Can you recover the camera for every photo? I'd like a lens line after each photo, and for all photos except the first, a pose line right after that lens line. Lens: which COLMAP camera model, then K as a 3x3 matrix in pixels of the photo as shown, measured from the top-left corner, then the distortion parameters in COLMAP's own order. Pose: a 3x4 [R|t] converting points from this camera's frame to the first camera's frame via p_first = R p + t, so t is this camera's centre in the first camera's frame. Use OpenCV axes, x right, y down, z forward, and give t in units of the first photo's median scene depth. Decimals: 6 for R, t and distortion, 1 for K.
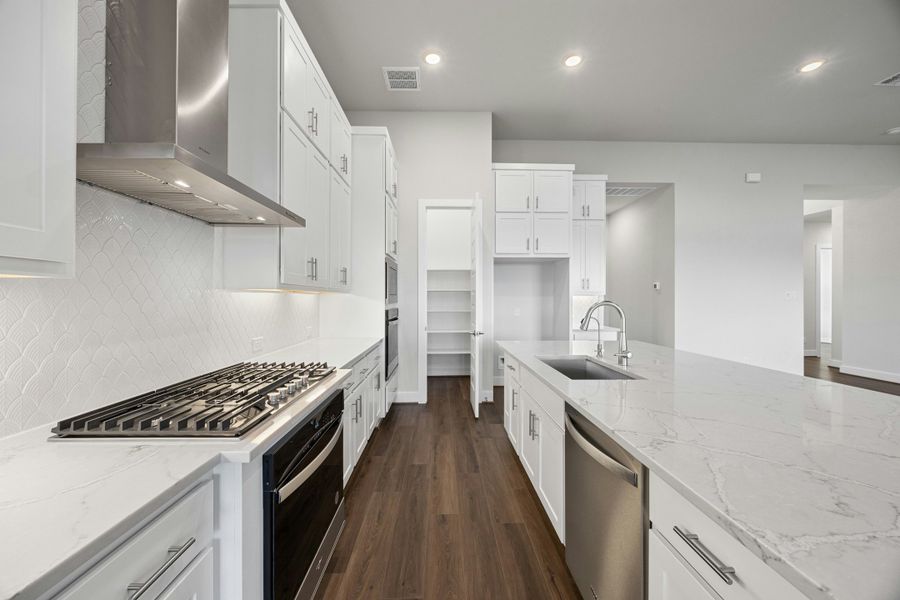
lens RADIAL K [[339.1, 0, 445.8], [0, 339.1, 297.1], [0, 0, 1]] dist [0.001870, -0.000011]
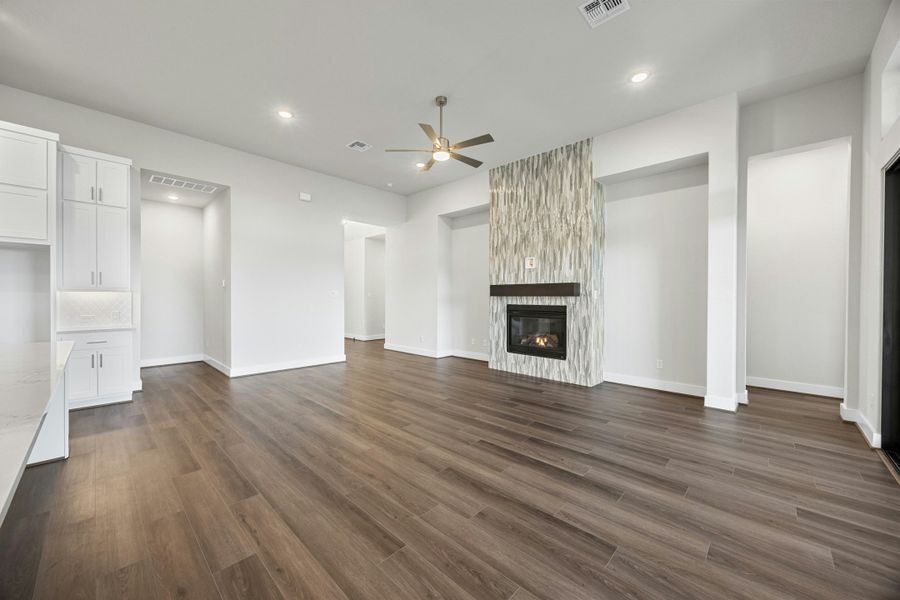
lens RADIAL K [[339.1, 0, 448.1], [0, 339.1, 297.7], [0, 0, 1]] dist [0.001870, -0.000011]
pose [[0.703562, -0.004566, 0.710619, 0.462635], [-0.001409, 0.999968, 0.007821, 0.003235], [-0.710633, -0.006504, 0.703533, -0.274687]]
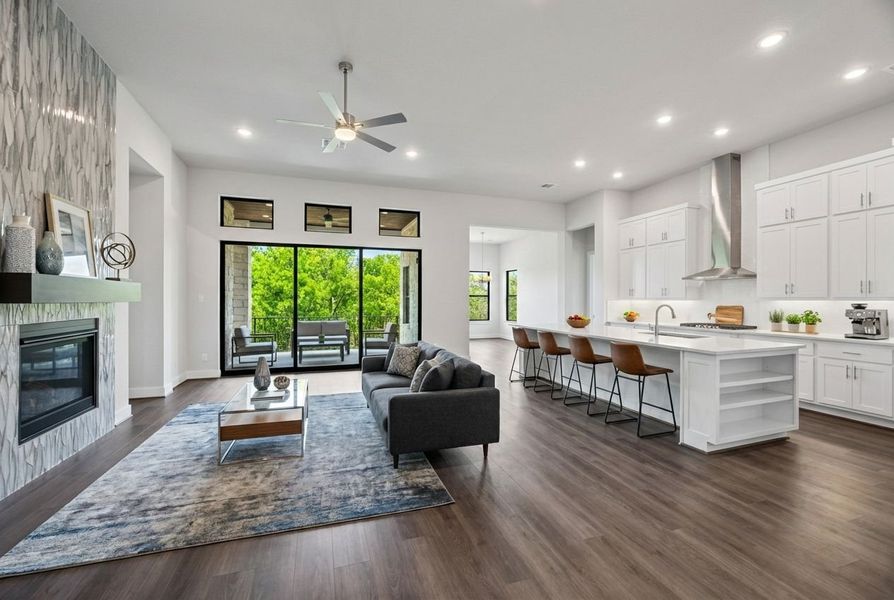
lens RADIAL K [[360.5, 0, 448.2], [0, 360.5, 302.7], [0, 0, 1]] dist [-0.016049, -0.000864]
pose [[-0.948047, -0.001750, -0.318127, 1.162786], [-0.002061, 0.999998, 0.000641, 0.002326], [0.318125, 0.001264, -0.948048, 1.336532]]
